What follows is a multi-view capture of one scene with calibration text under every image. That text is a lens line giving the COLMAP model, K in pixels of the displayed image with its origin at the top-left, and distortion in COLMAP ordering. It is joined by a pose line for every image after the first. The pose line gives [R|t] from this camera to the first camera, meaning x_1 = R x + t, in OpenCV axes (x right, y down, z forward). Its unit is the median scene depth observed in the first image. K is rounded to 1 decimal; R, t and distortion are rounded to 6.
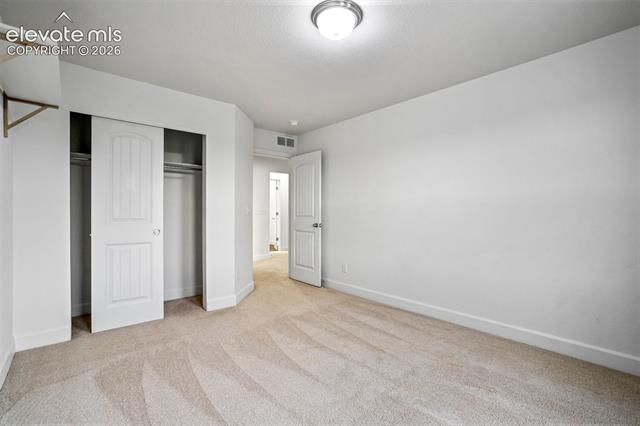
lens RADIAL K [[297.7, 0, 320.1], [0, 297.7, 214.4], [0, 0, 1]] dist [-0.041721, 0.021558]
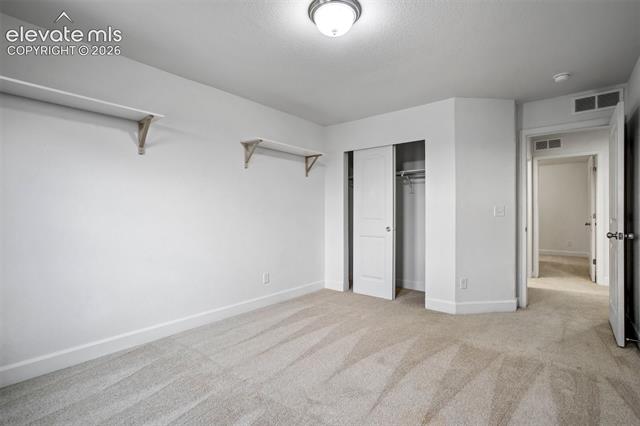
lens RADIAL K [[297.7, 0, 320.1], [0, 297.7, 214.4], [0, 0, 1]] dist [-0.041721, 0.021558]
pose [[0.156518, 0.000119, -0.987675, 0.704184], [-0.005073, 0.999987, -0.000684, -0.001259], [0.987662, 0.005118, 0.156516, 0.558538]]
